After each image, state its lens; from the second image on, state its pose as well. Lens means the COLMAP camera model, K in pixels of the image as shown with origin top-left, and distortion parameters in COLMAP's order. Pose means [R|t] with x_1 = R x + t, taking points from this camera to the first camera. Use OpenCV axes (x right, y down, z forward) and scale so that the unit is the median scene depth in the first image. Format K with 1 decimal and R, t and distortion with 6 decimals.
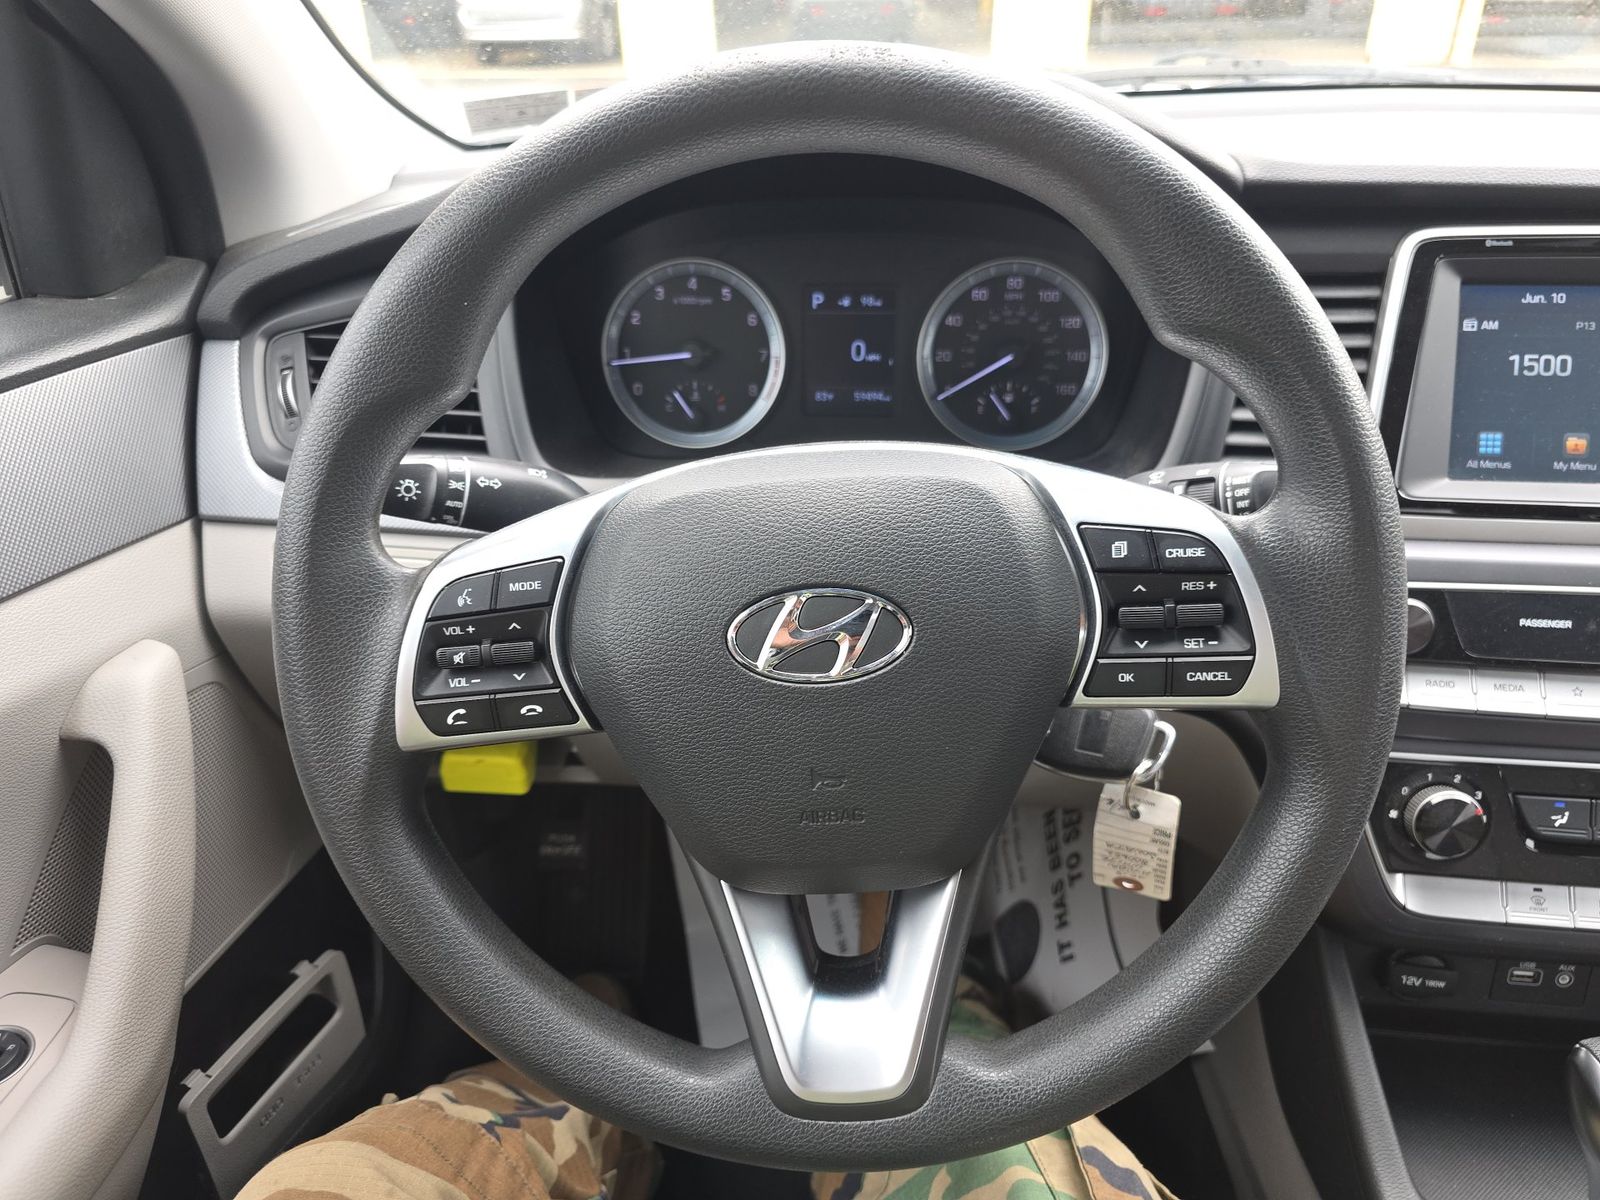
lens RADIAL K [[1067.5, 0, 809.0], [0, 1067.5, 631.5], [0, 0, 1]] dist [0.020672, -0.012071]
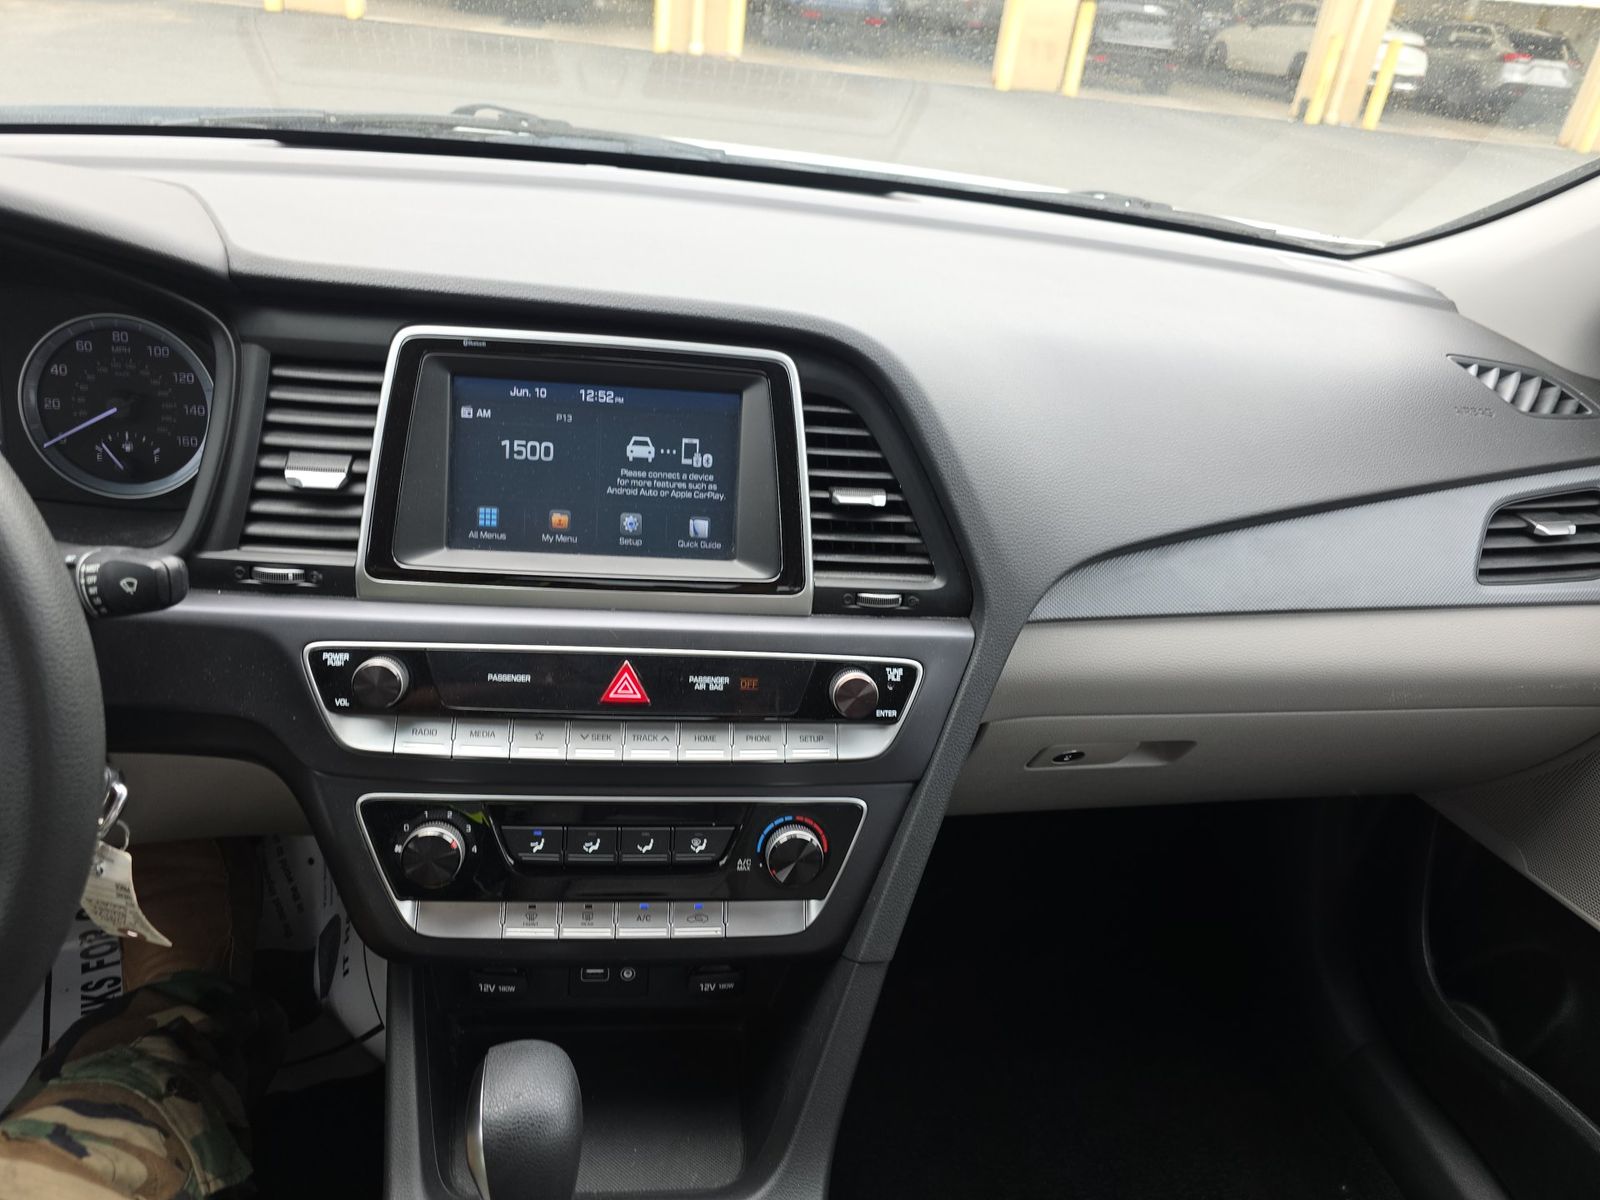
lens RADIAL K [[1067.5, 0, 802.9], [0, 1067.5, 596.0], [0, 0, 1]] dist [0.020672, -0.012071]
pose [[0.970687, -0.005241, 0.240291, 0.684575], [0.005163, 0.999986, 0.000954, -0.090706], [-0.240293, 0.000314, 0.970700, -0.177544]]
